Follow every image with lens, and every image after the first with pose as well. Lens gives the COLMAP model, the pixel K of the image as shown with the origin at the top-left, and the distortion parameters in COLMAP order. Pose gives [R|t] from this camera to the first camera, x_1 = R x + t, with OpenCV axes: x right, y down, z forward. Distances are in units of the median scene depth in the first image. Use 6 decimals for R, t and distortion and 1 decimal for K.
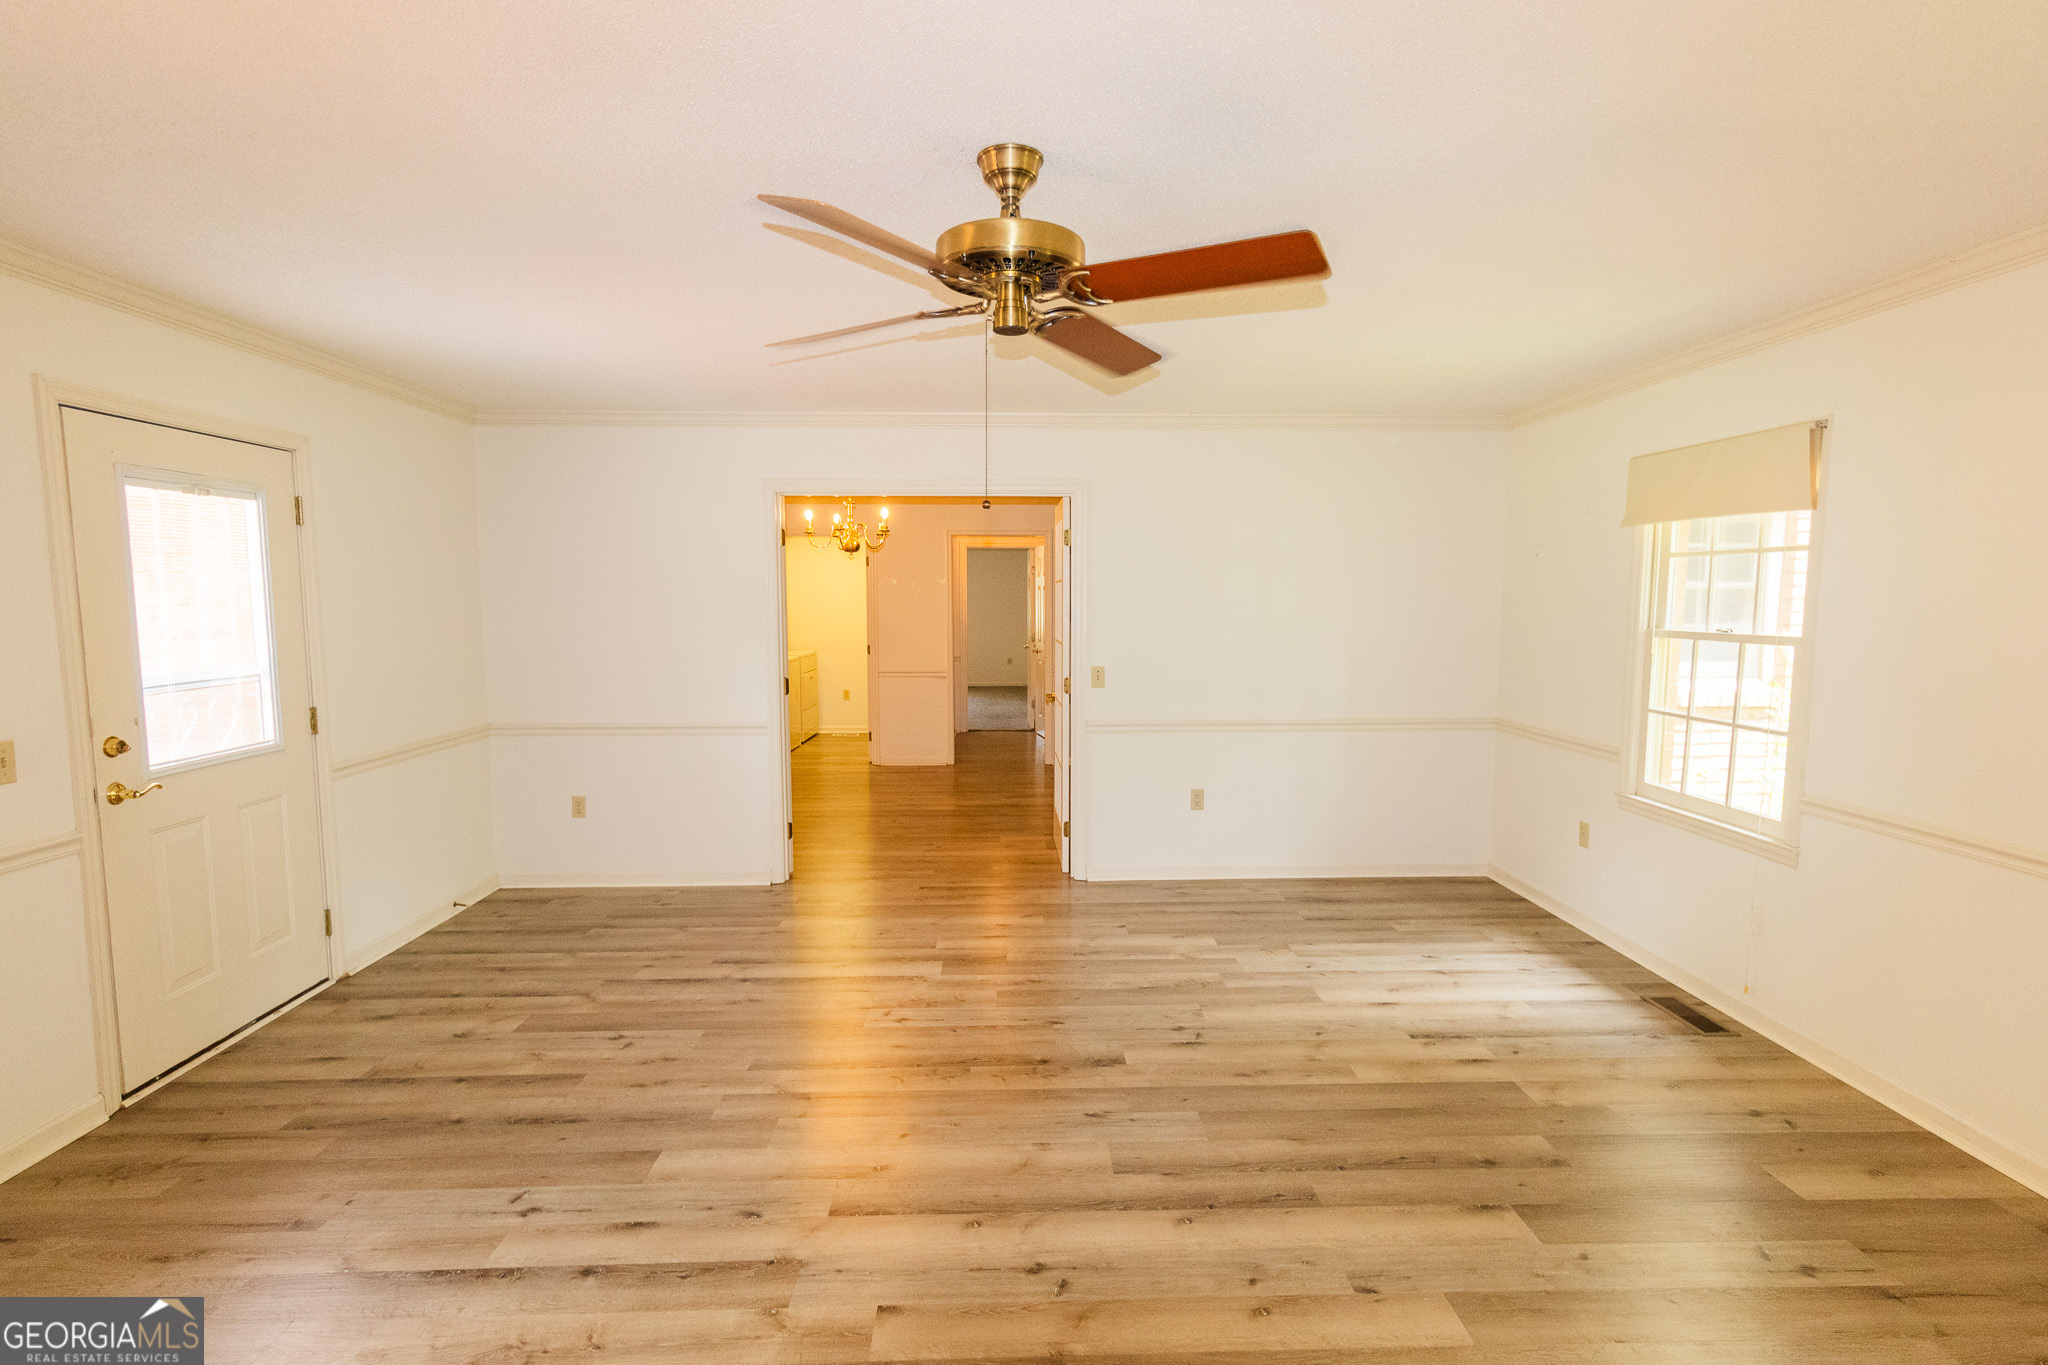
lens RADIAL K [[957.6, 0, 1018.1], [0, 957.6, 687.1], [0, 0, 1]] dist [0.002777, 0.001126]
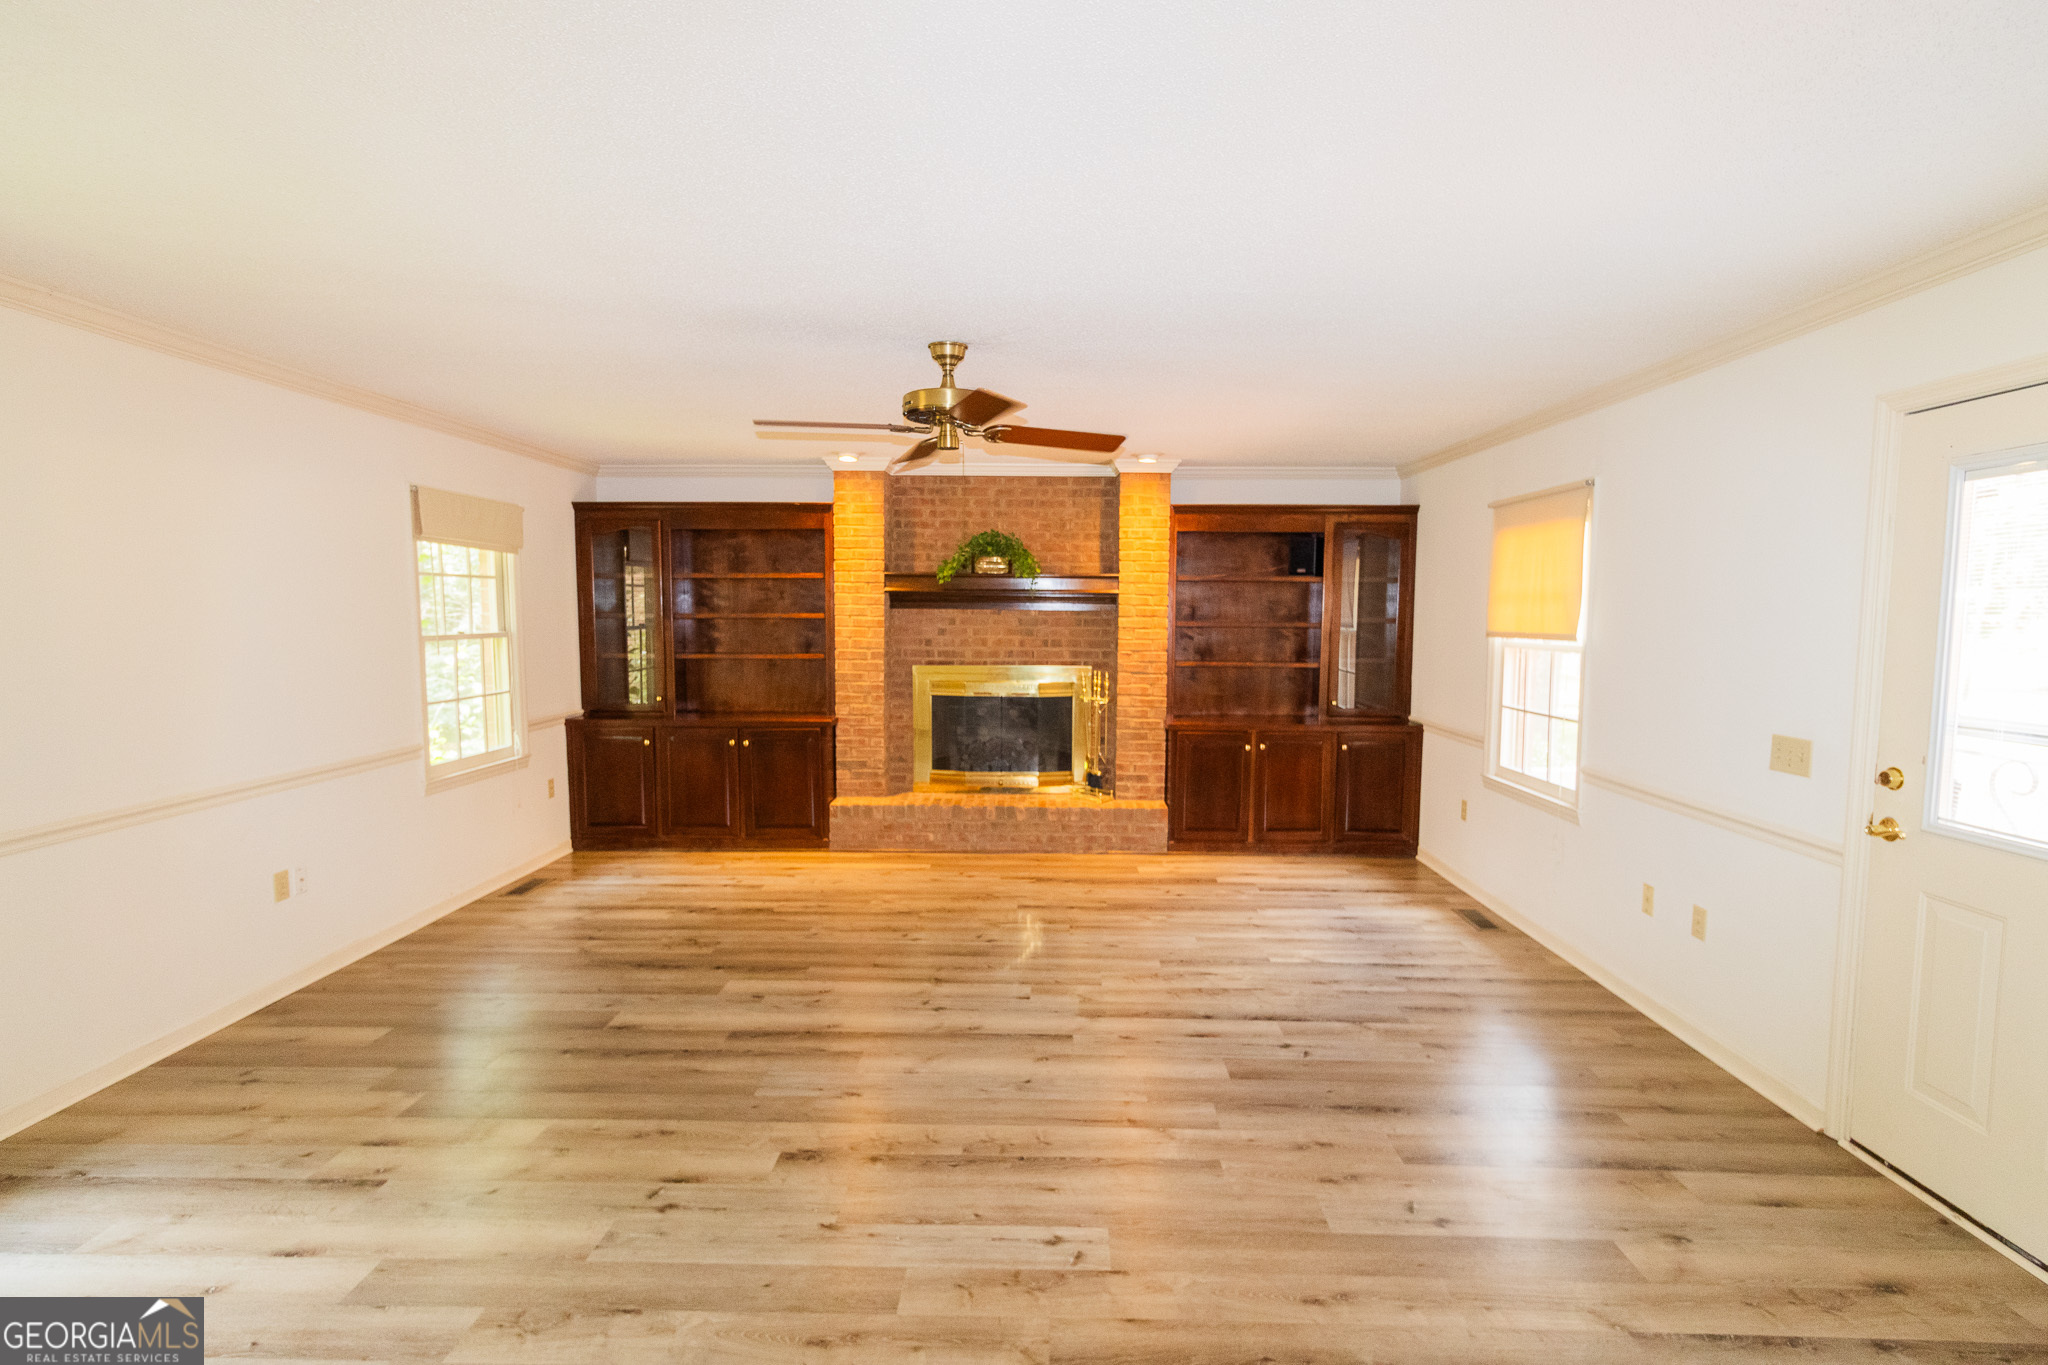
lens RADIAL K [[957.6, 0, 1024.8], [0, 957.6, 683.4], [0, 0, 1]] dist [0.002777, 0.001126]
pose [[-0.998780, -0.007383, 0.048830, -0.155295], [0.001132, 0.985077, 0.172111, -0.181505], [-0.049373, 0.171957, -0.983866, 1.888440]]
